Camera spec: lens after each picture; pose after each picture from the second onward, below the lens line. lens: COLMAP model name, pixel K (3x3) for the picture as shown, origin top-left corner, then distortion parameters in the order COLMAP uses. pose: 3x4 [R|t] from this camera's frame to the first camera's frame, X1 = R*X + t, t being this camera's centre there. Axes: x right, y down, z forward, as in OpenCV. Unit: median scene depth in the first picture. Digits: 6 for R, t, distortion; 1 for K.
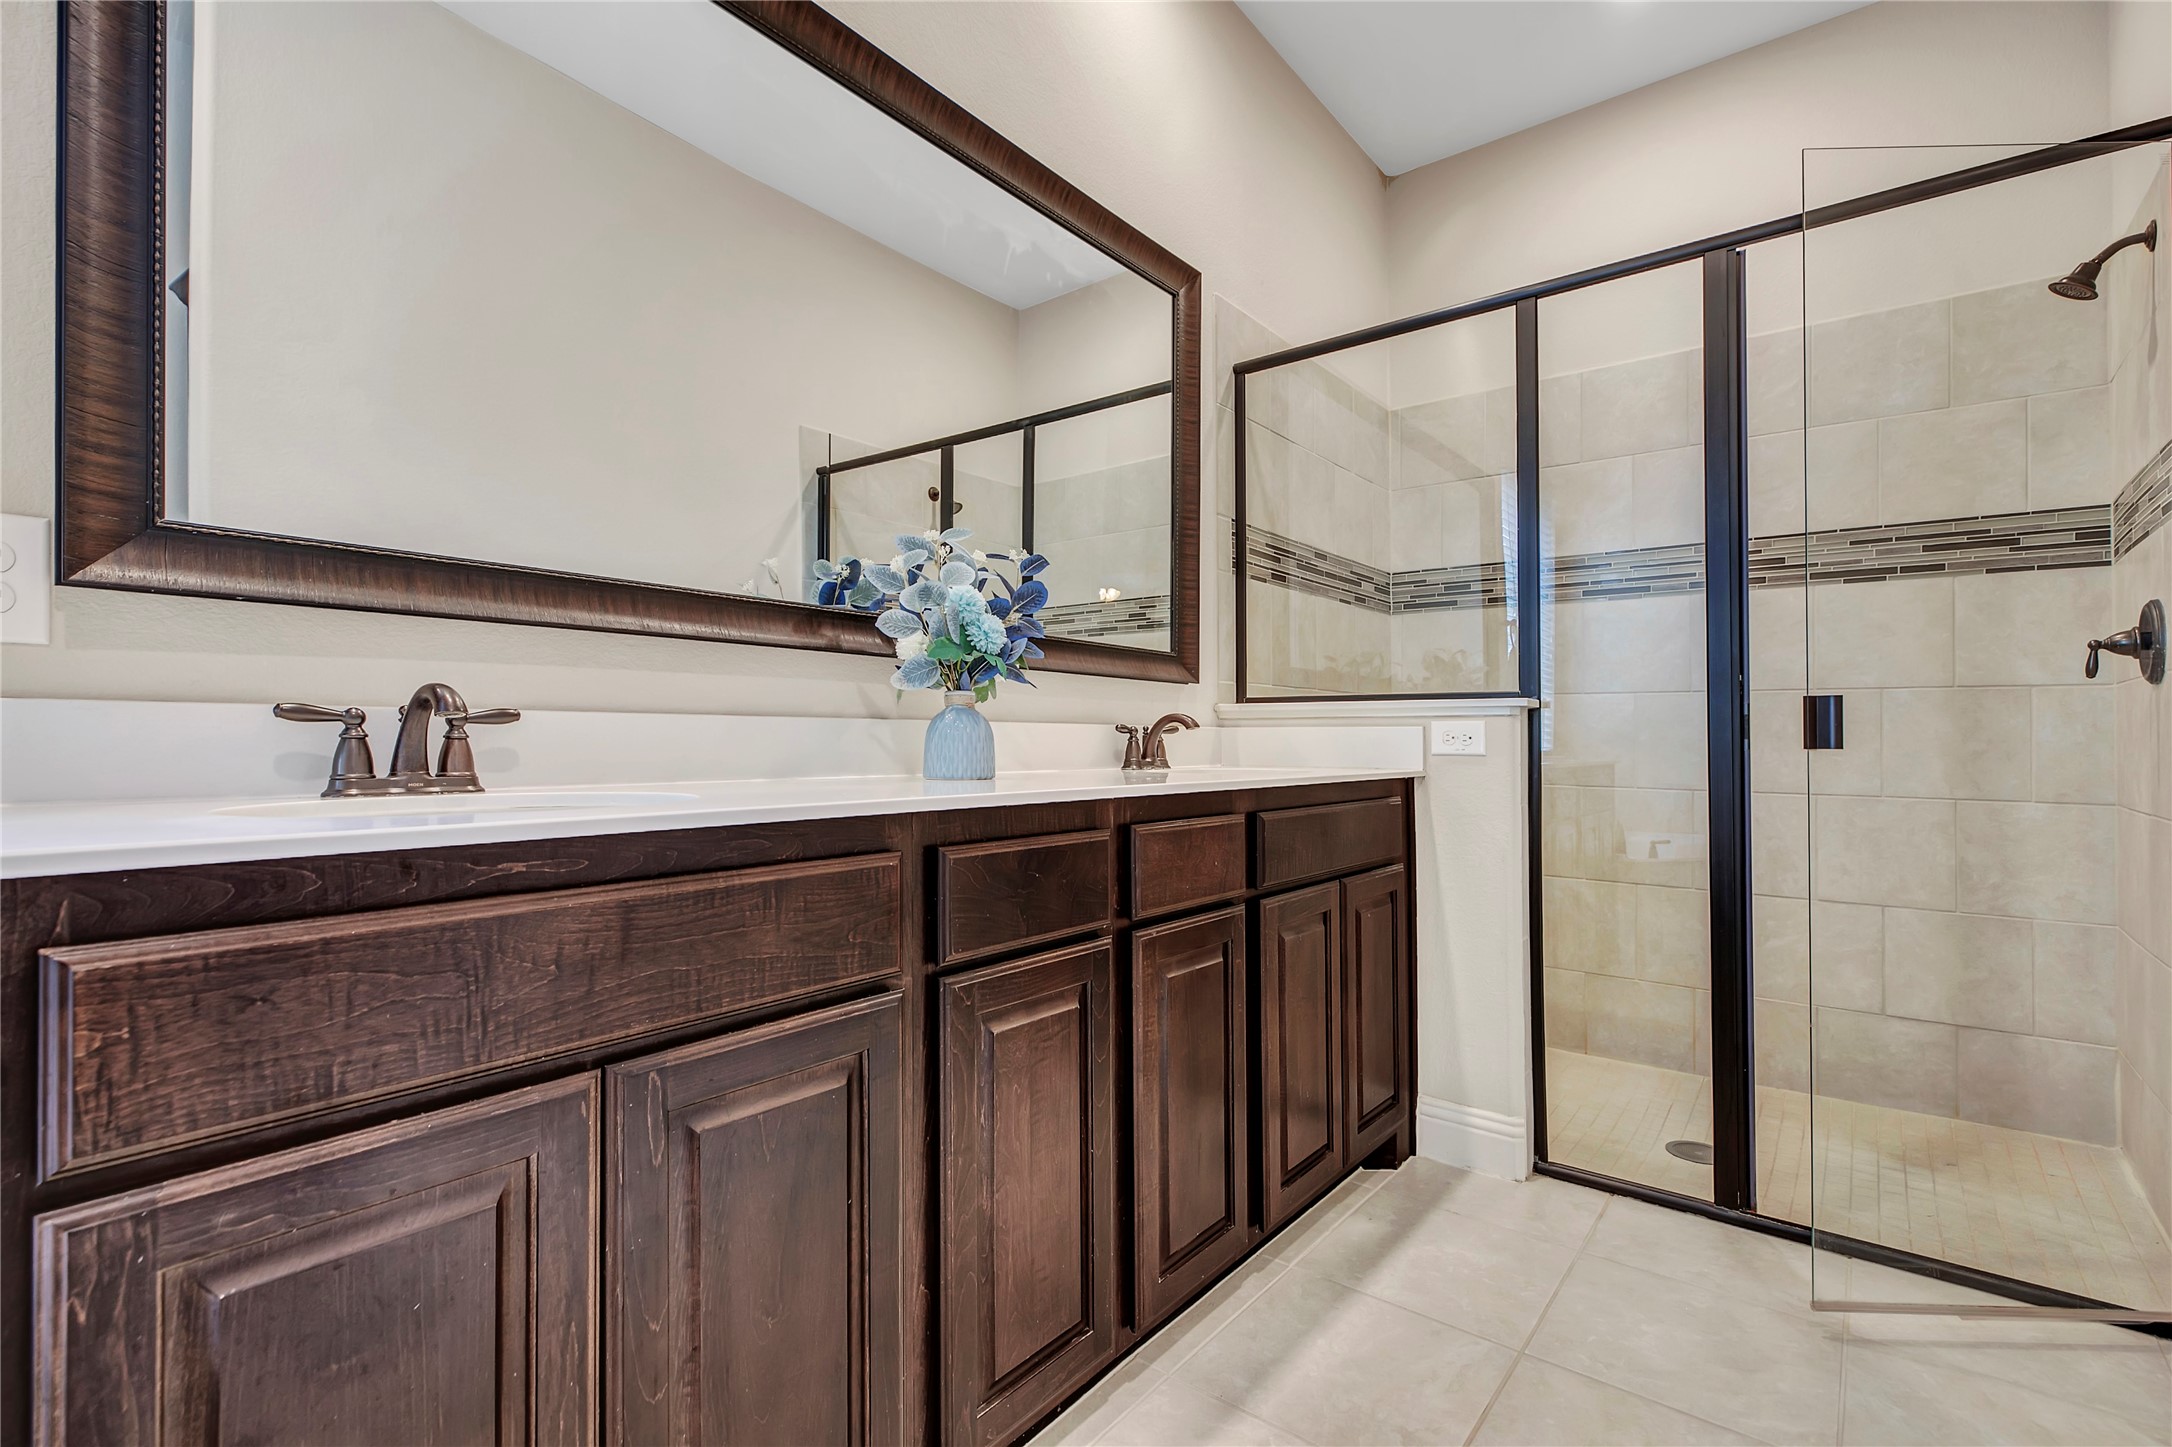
lens RADIAL K [[984.0, 0, 1094.8], [0, 984.0, 717.5], [0, 0, 1]] dist [-0.017052, -0.000415]
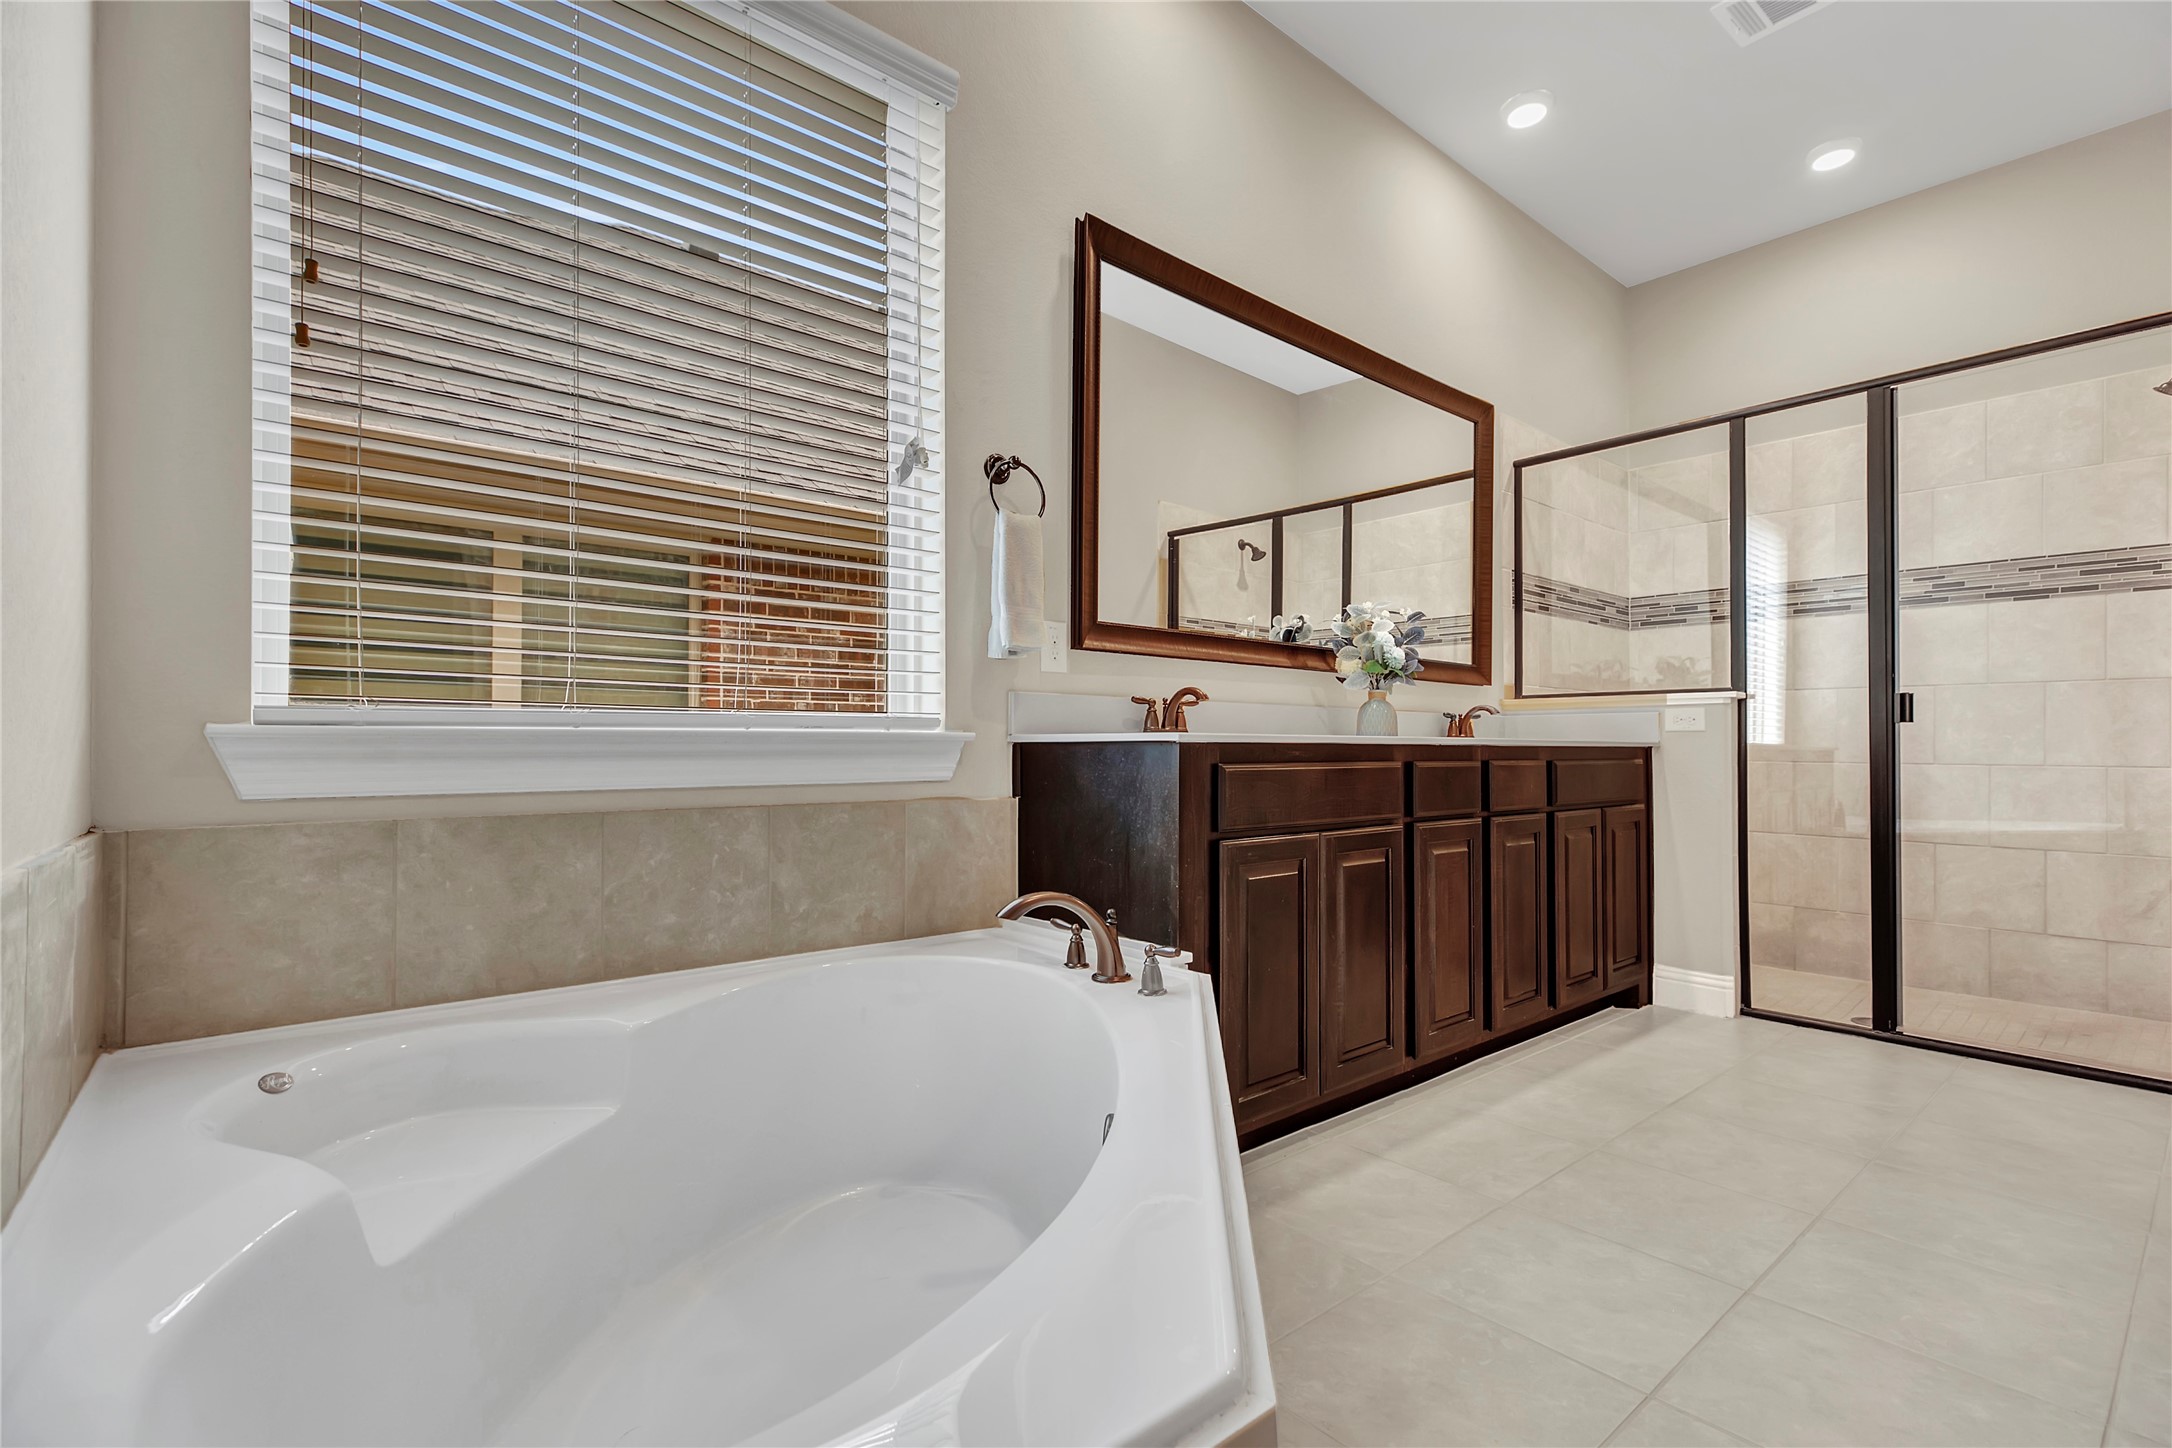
lens RADIAL K [[984.0, 0, 1073.1], [0, 984.0, 746.6], [0, 0, 1]] dist [-0.017052, -0.000415]
pose [[0.977970, -0.002519, -0.208731, -0.220229], [0.006467, 0.999813, 0.018230, 0.028662], [0.208646, -0.019178, 0.977803, -0.621094]]
